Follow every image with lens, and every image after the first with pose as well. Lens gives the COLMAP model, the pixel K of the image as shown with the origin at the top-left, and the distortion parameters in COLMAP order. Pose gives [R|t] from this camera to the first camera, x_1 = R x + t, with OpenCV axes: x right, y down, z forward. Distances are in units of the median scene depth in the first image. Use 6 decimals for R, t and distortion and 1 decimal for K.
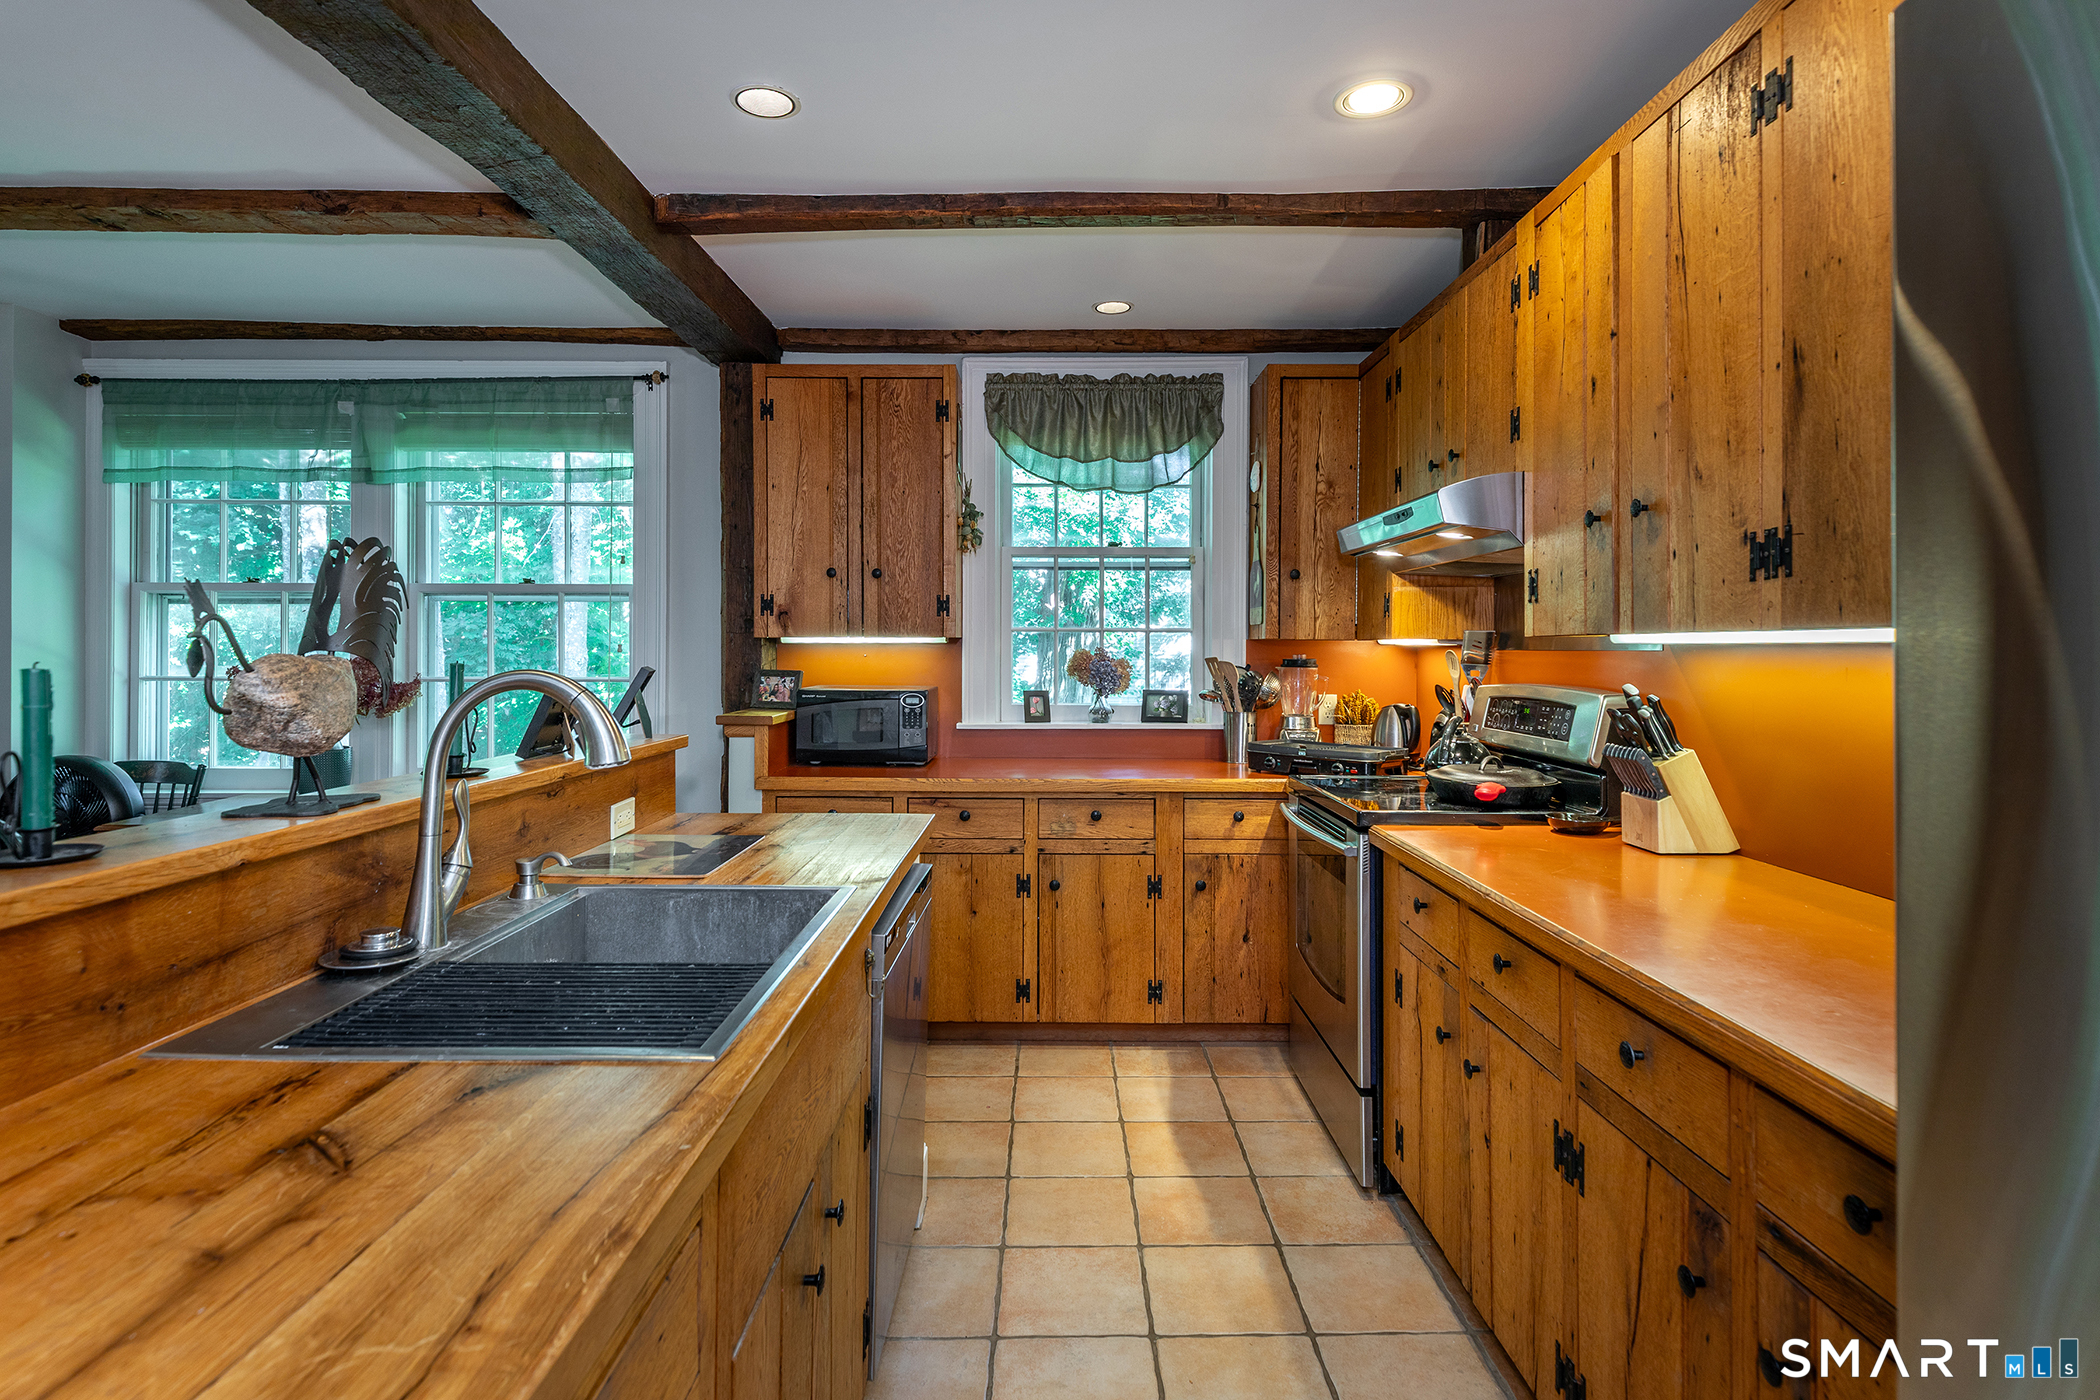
lens RADIAL K [[1074.5, 0, 1049.4], [0, 1074.5, 651.8], [0, 0, 1]] dist [0.018727, -0.004390]
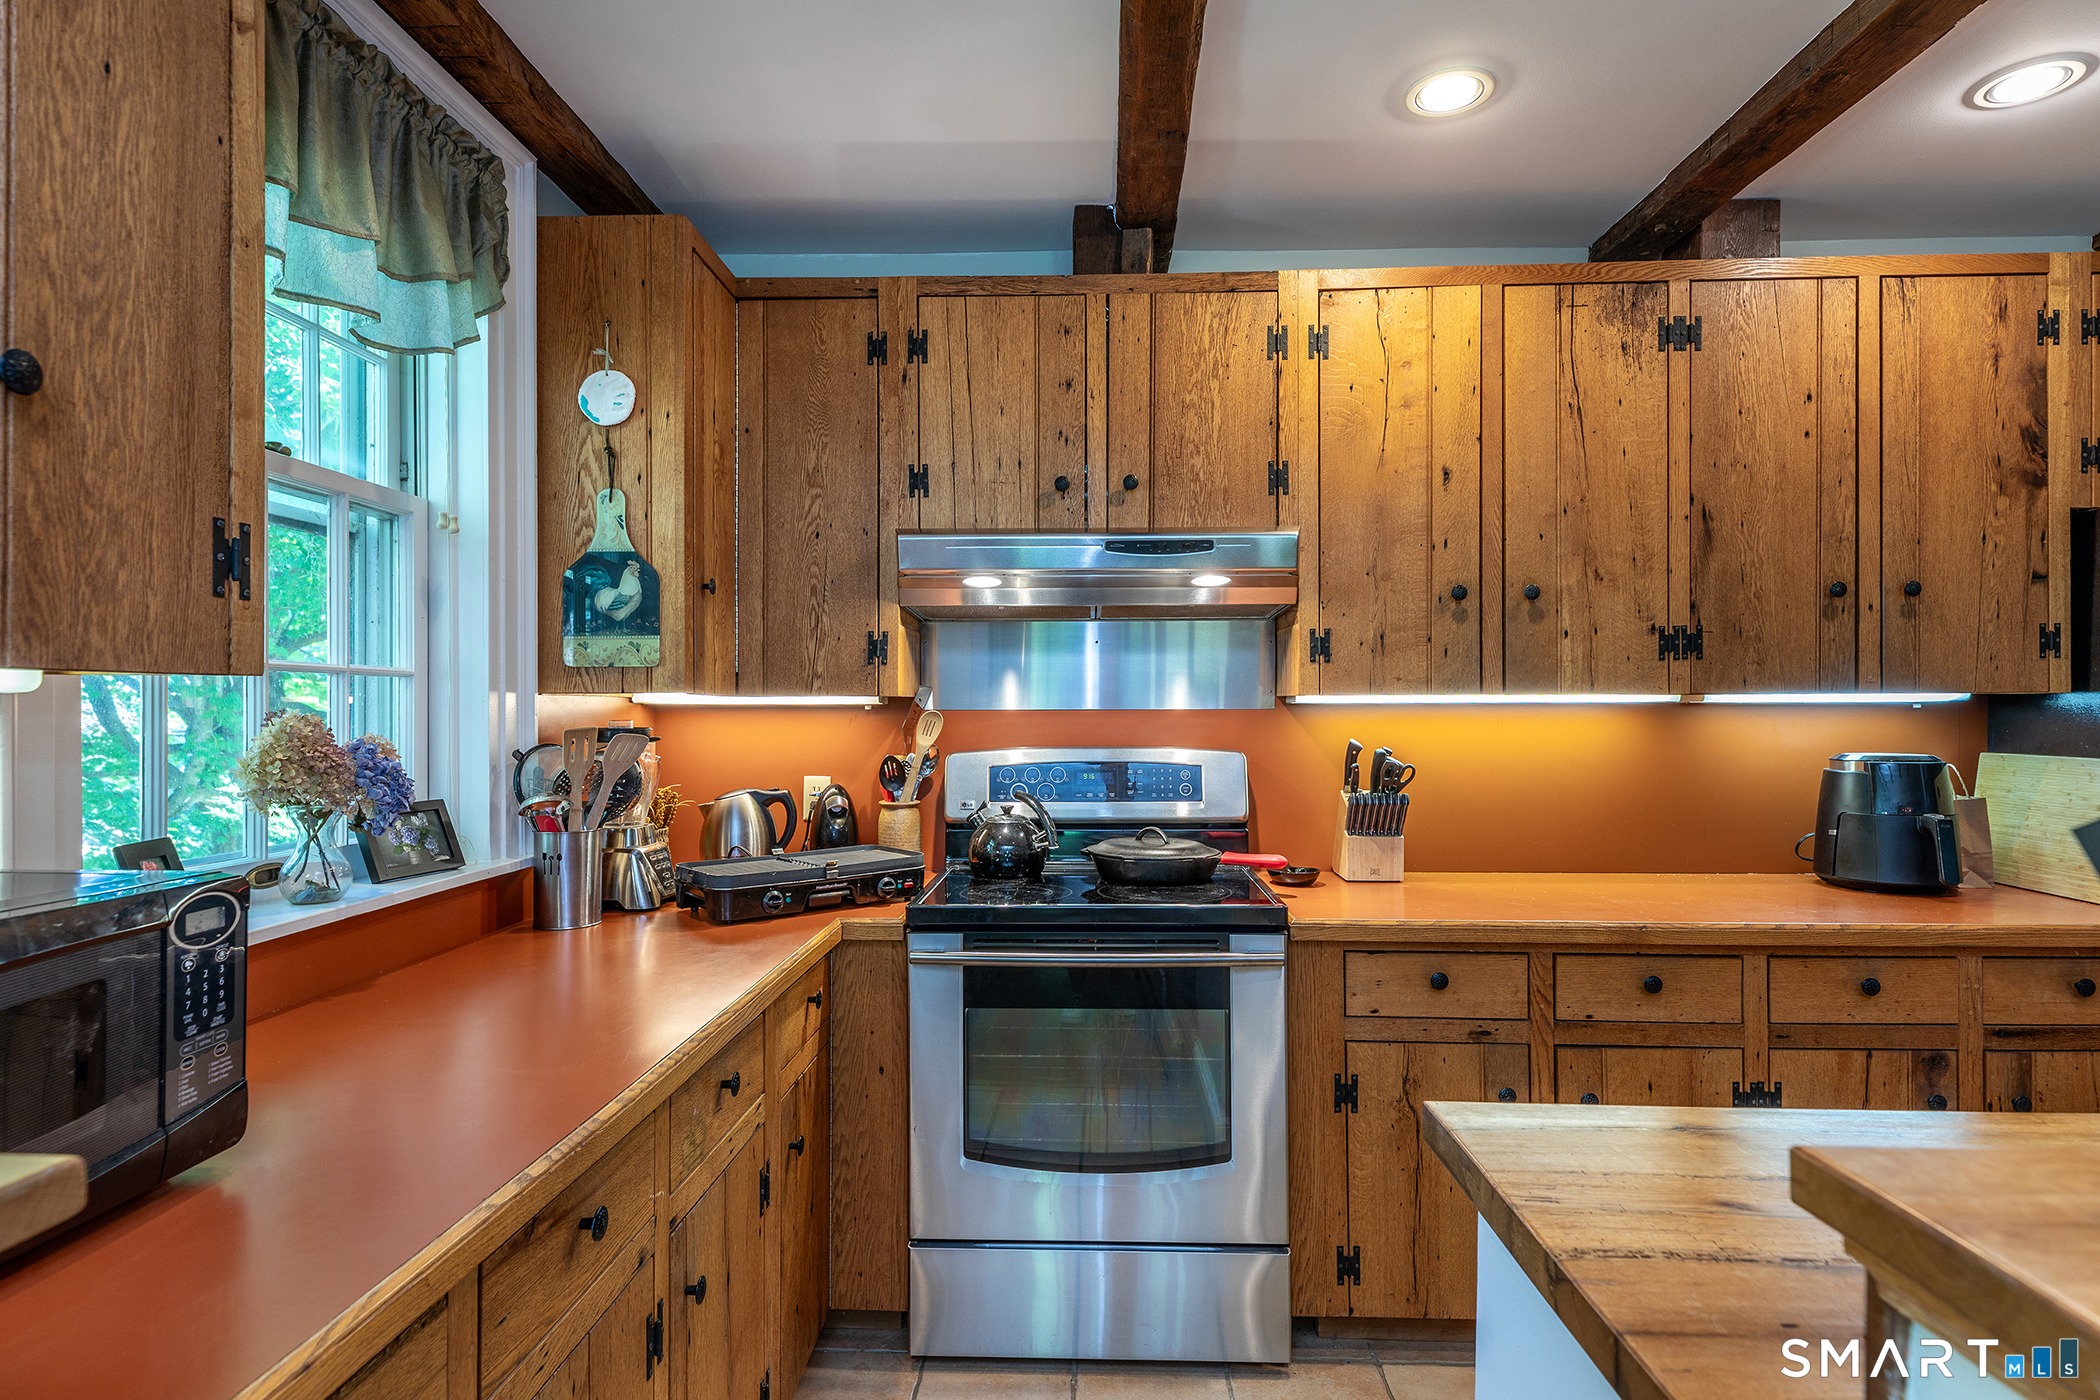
lens RADIAL K [[1128.1, 0, 1062.6], [0, 1128.1, 701.4], [0, 0, 1]] dist [0.021463, -0.010921]
pose [[0.026061, 0.002379, 0.999658, -0.382866], [0.005328, 0.999983, -0.002519, -0.004791], [-0.999646, 0.005391, 0.026047, 0.764823]]
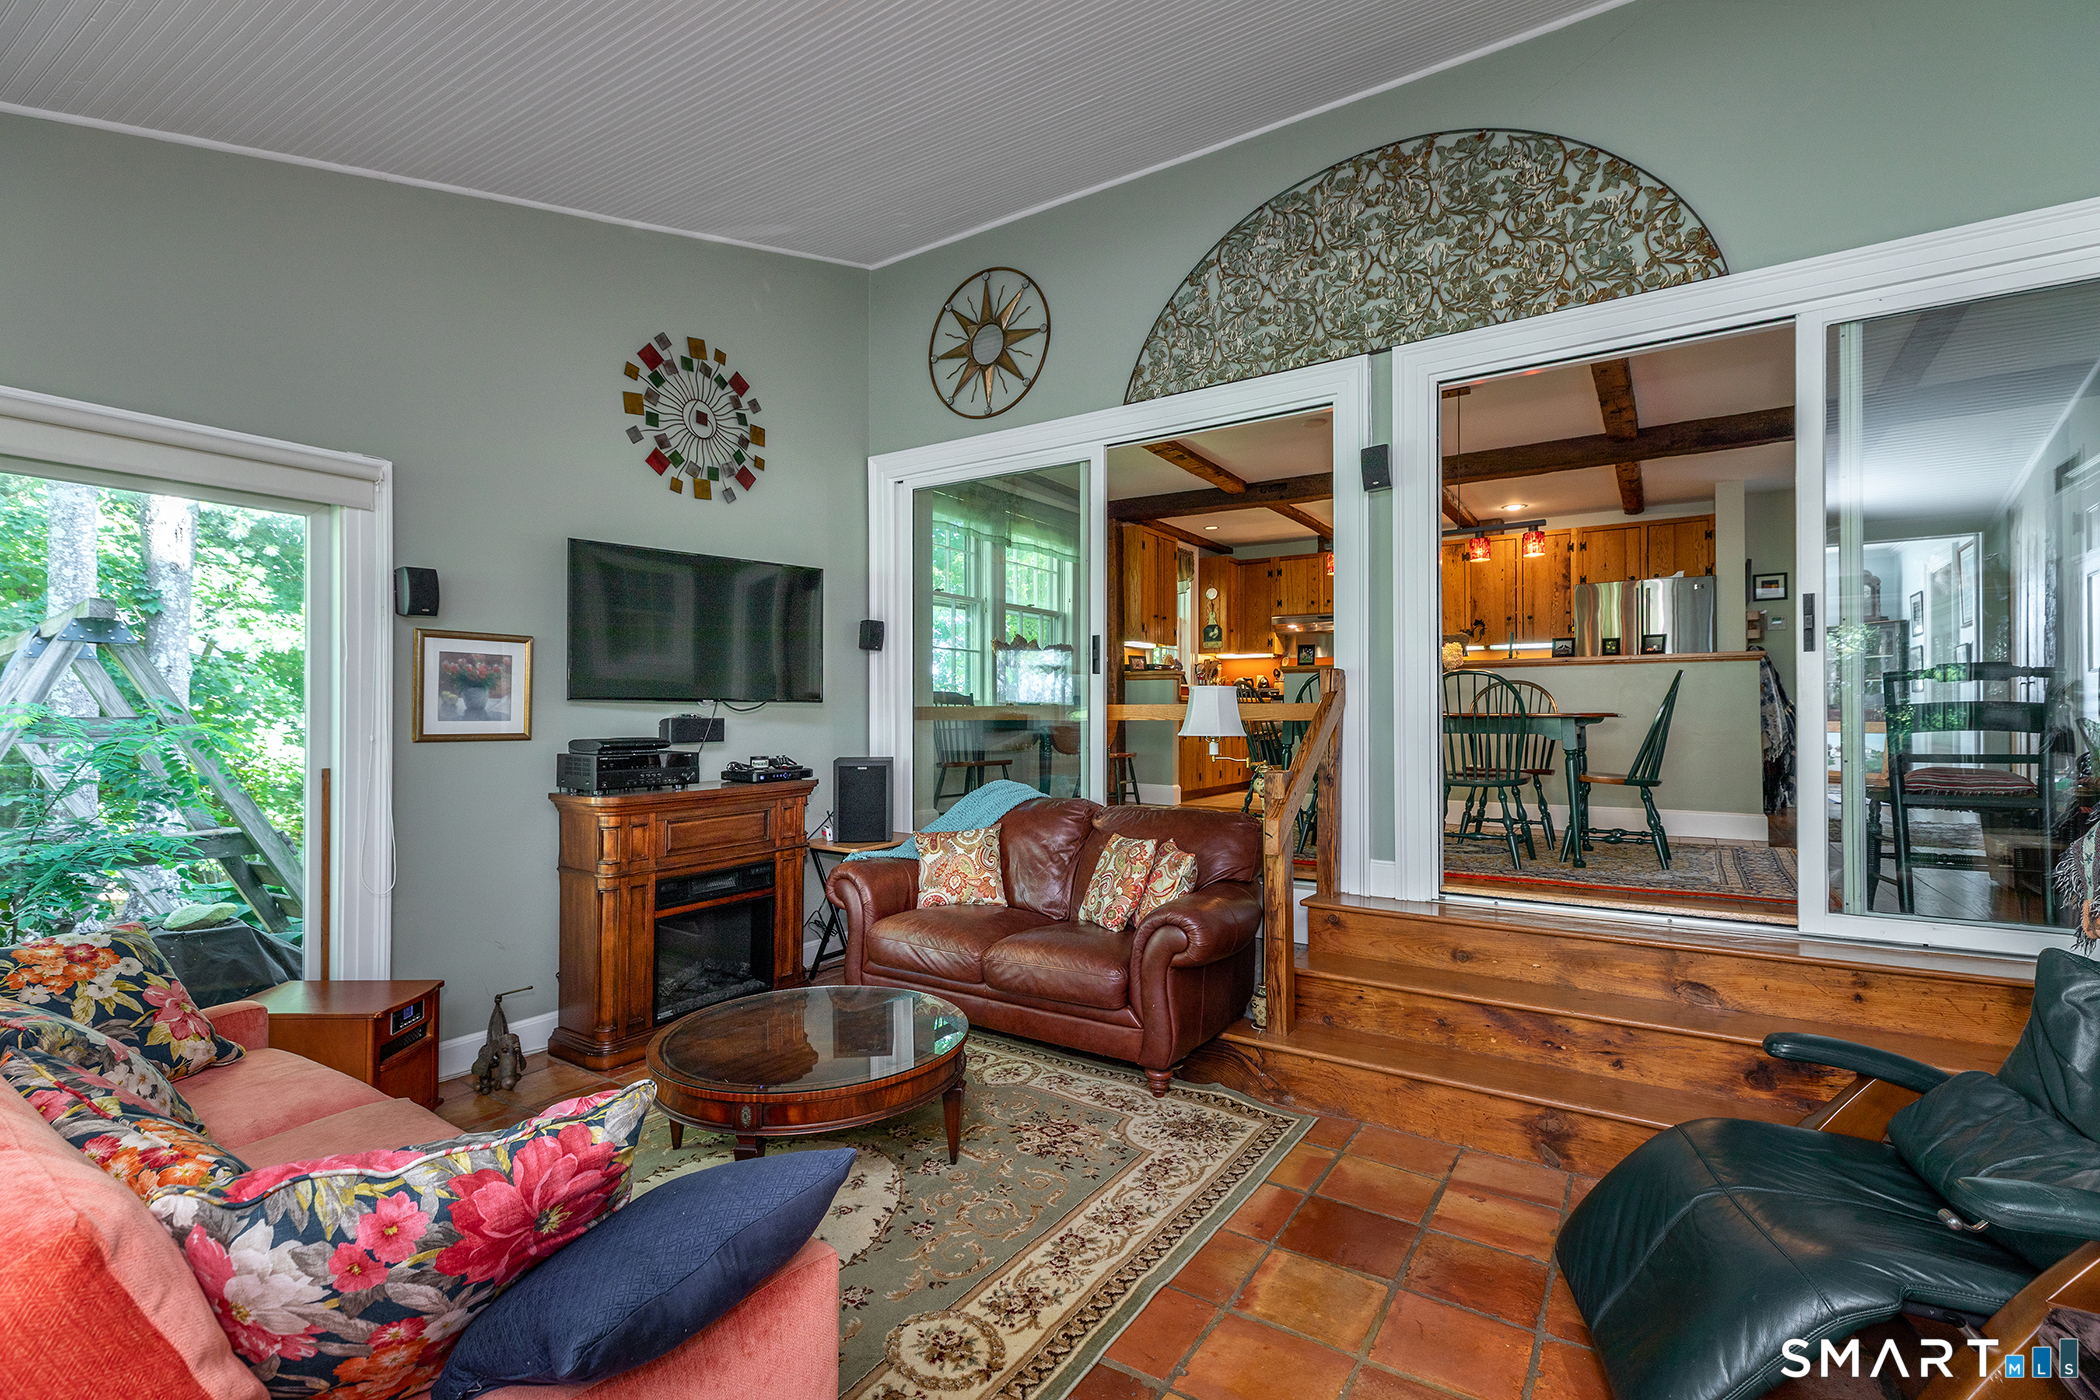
lens RADIAL K [[982.9, 0, 1023.1], [0, 982.9, 700.1], [0, 0, 1]] dist [0.020165, -0.005523]
pose [[0.548101, 0.010208, 0.836350, -2.183146], [0.003370, 0.999890, -0.014412, 0.144311], [-0.836405, 0.010717, 0.548007, 0.036527]]
